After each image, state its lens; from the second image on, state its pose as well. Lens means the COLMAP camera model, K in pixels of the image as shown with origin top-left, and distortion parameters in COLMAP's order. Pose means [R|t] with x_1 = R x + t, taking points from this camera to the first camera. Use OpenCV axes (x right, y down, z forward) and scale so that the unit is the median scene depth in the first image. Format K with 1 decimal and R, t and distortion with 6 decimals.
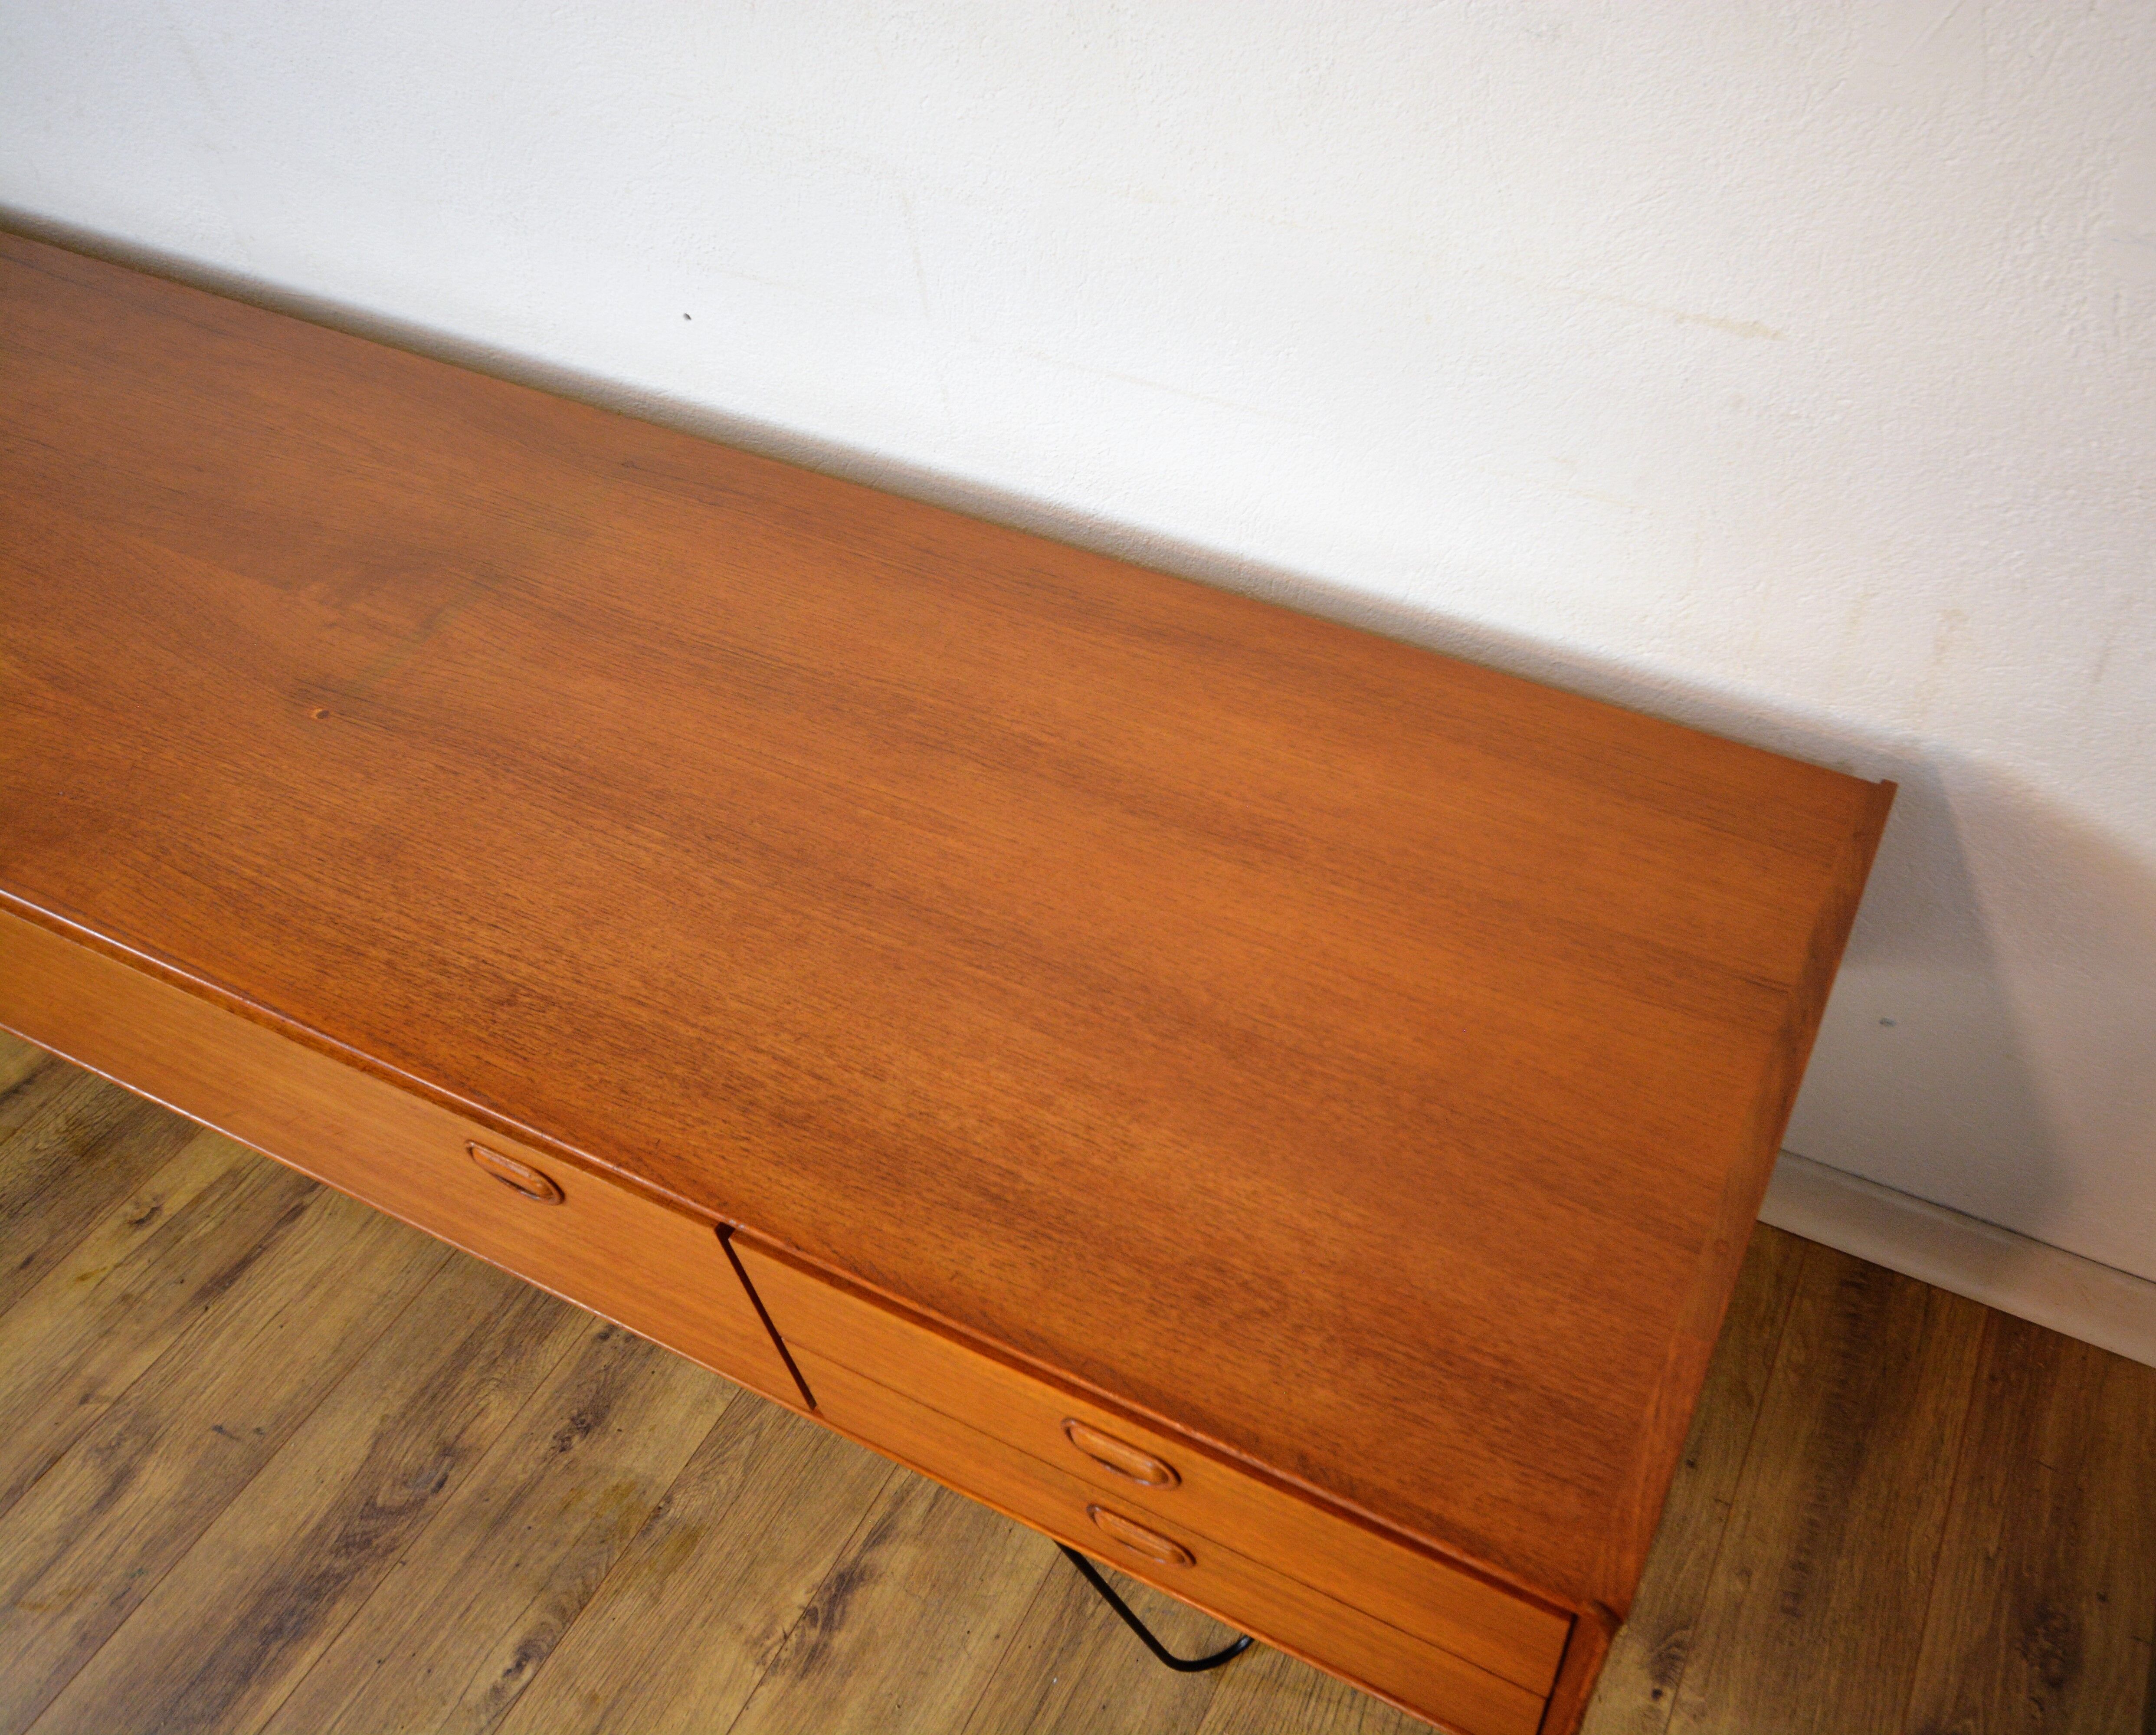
lens RADIAL K [[1681.7, 0, 1289.7], [0, 1681.7, 853.8], [0, 0, 1]] dist [0.021354, 0.001660]
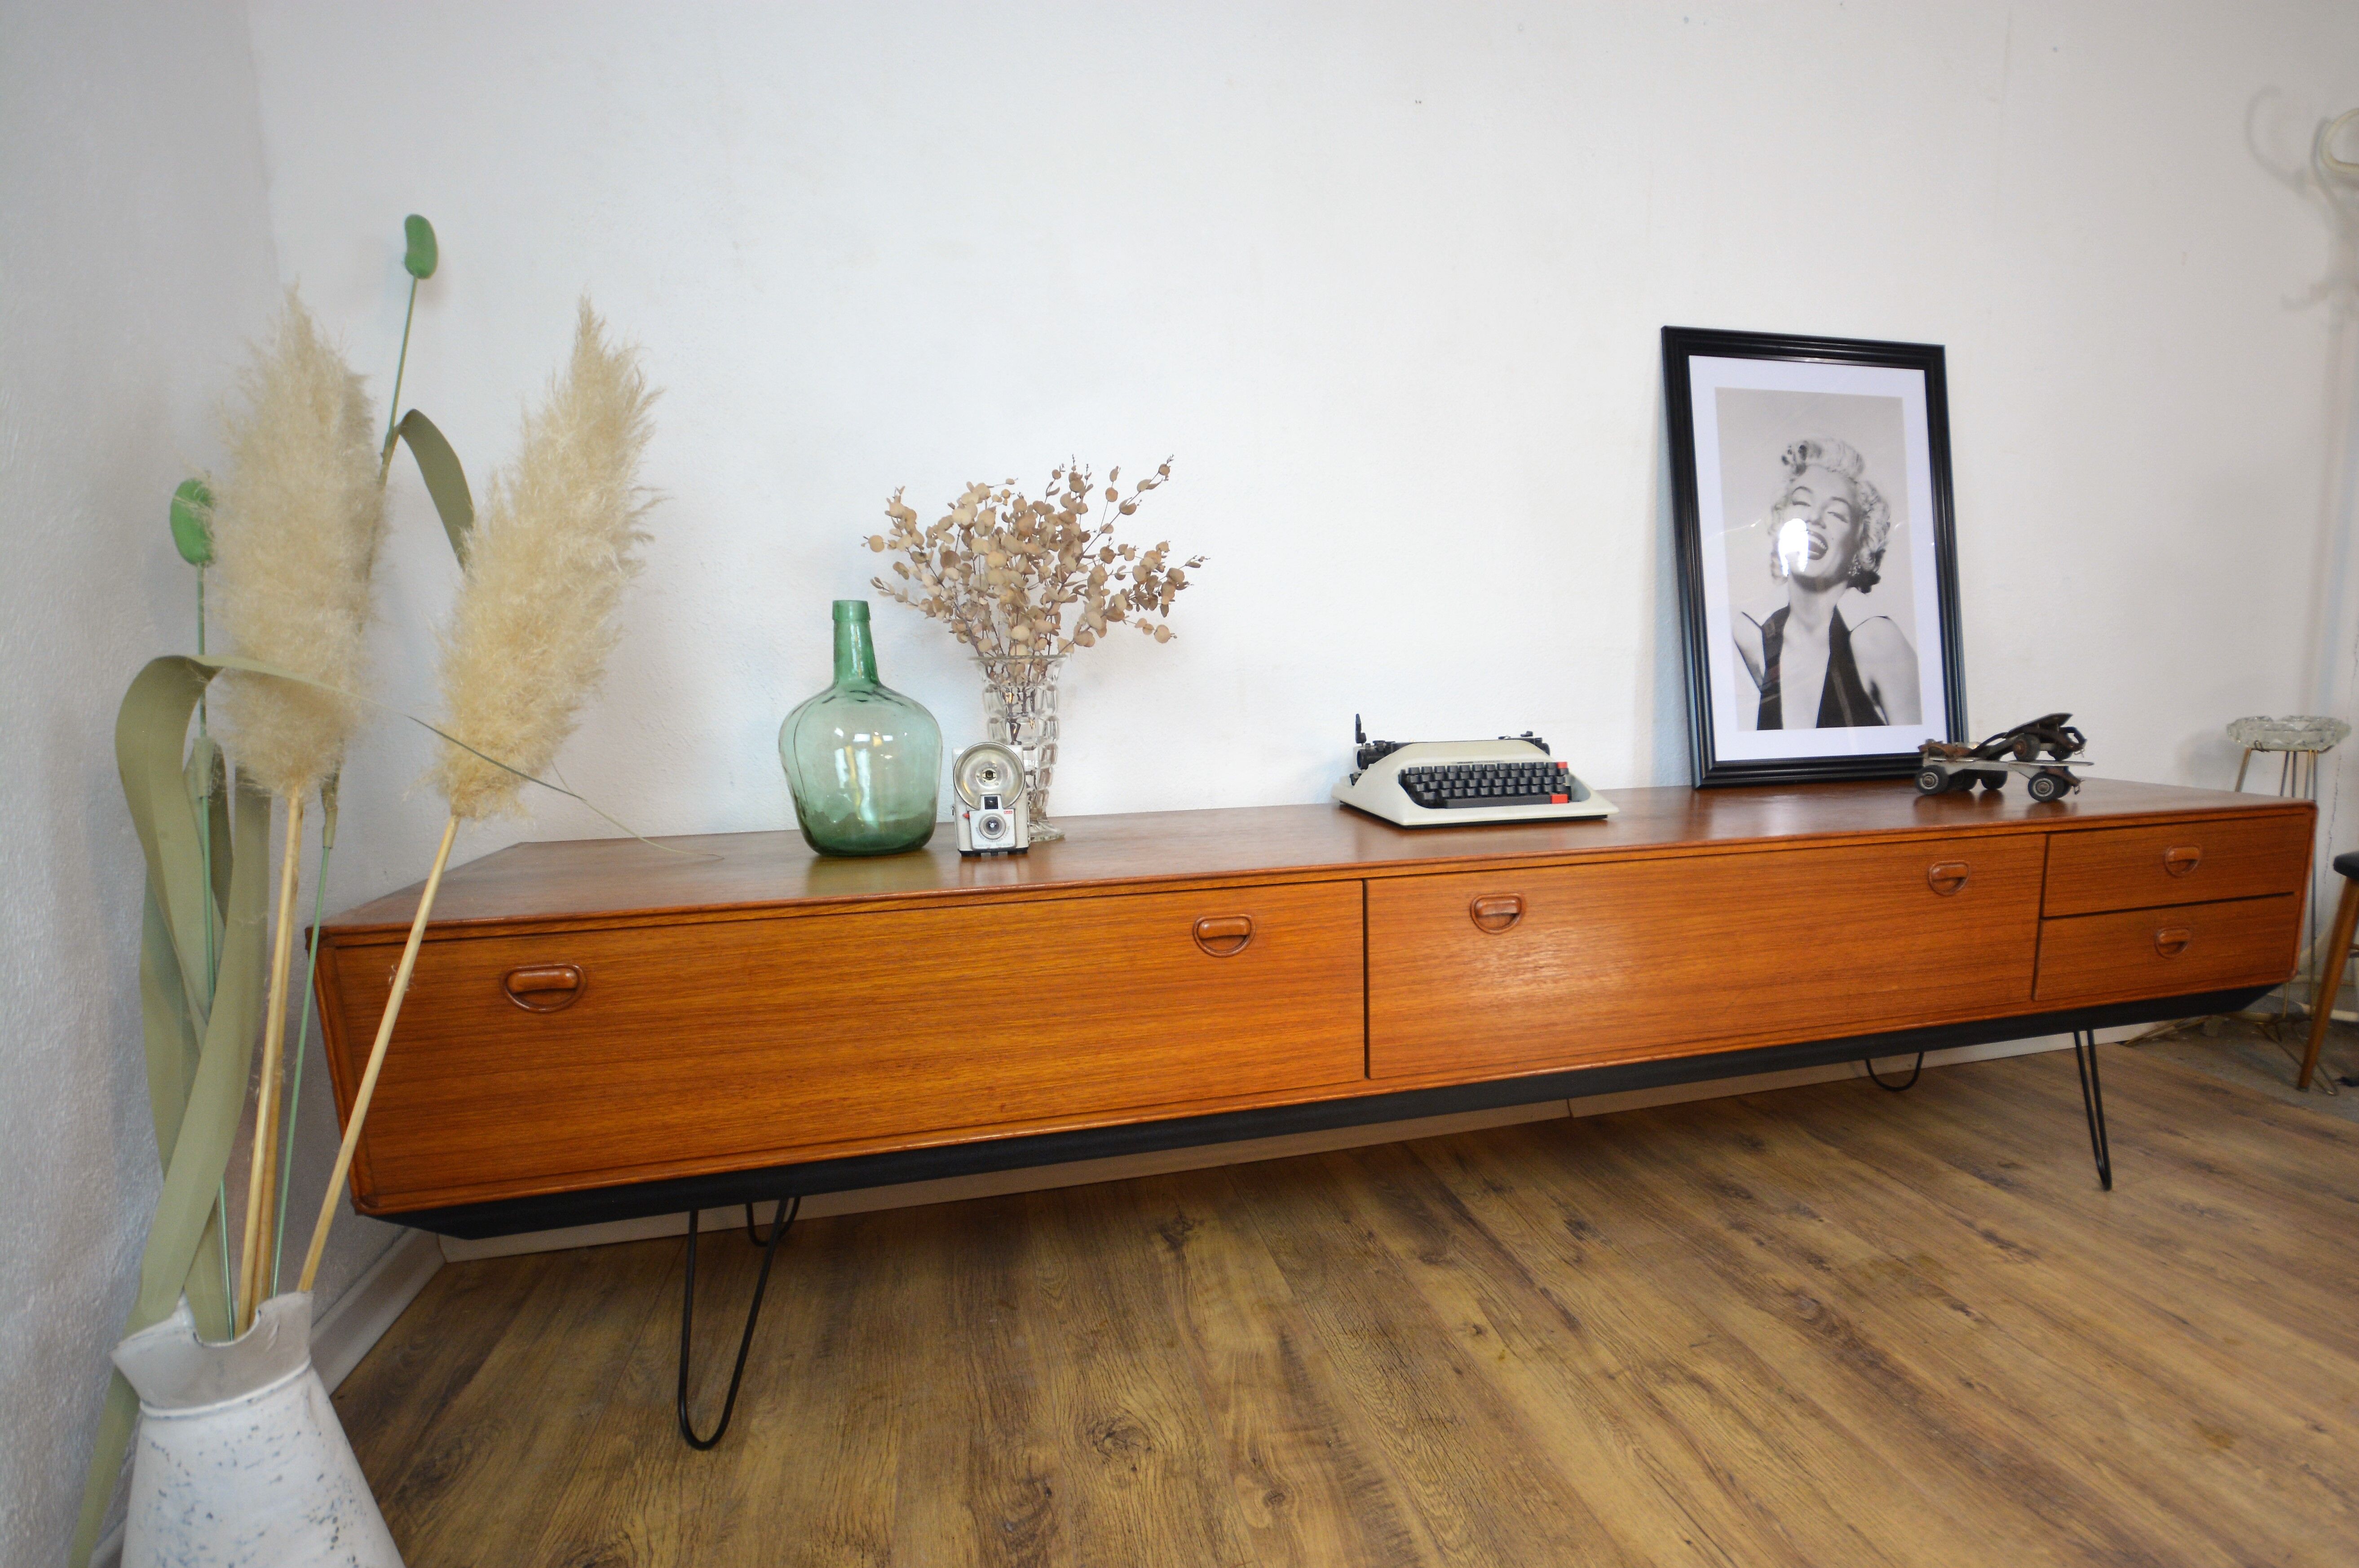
lens RADIAL K [[1211.5, 0, 1340.4], [0, 1211.5, 897.5], [0, 0, 1]] dist [0.000242, 0.001889]
pose [[0.742344, -0.121496, 0.658912, -1.558794], [0.502385, 0.751620, -0.427407, 0.362266], [-0.443322, 0.648311, 0.618998, 0.278211]]
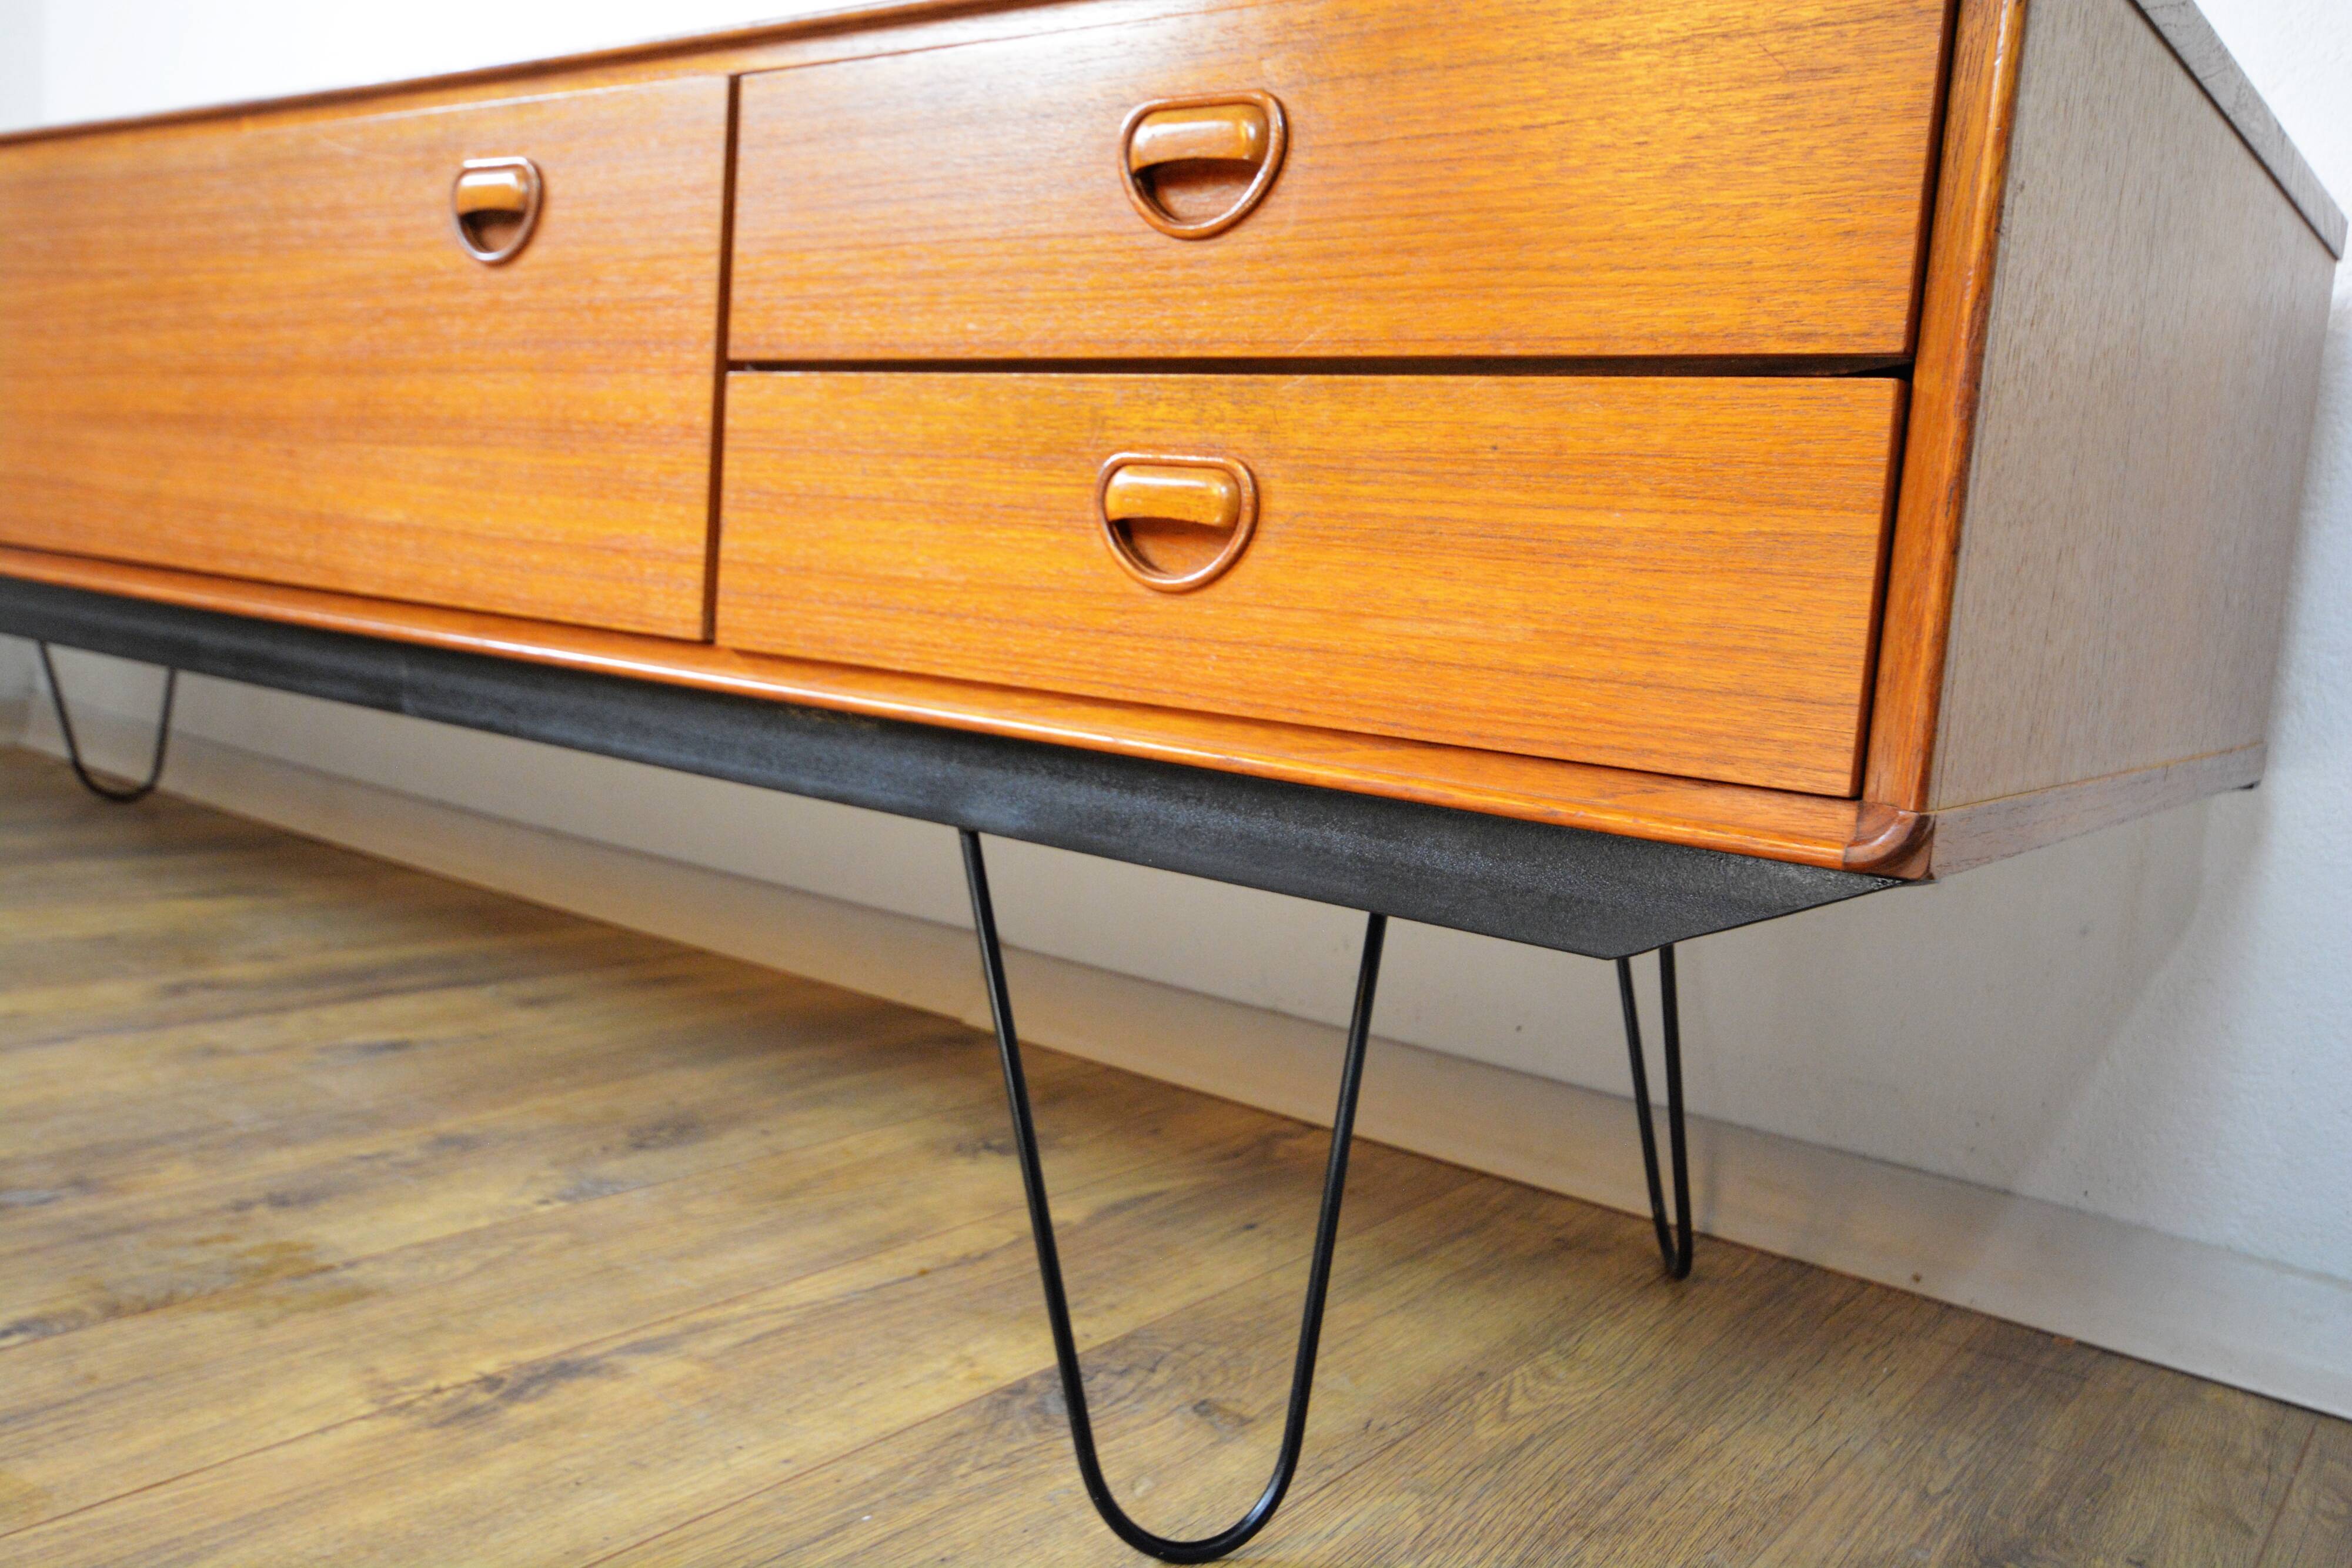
lens RADIAL K [[1904.9, 0, 1171.2], [0, 1904.9, 775.3], [0, 0, 1]] dist [0.009418, 0.029268]
pose [[0.972569, 0.117031, -0.201030, 0.042152], [-0.221446, 0.730385, -0.646142, 0.650909], [0.071210, 0.672935, 0.736266, 0.400611]]
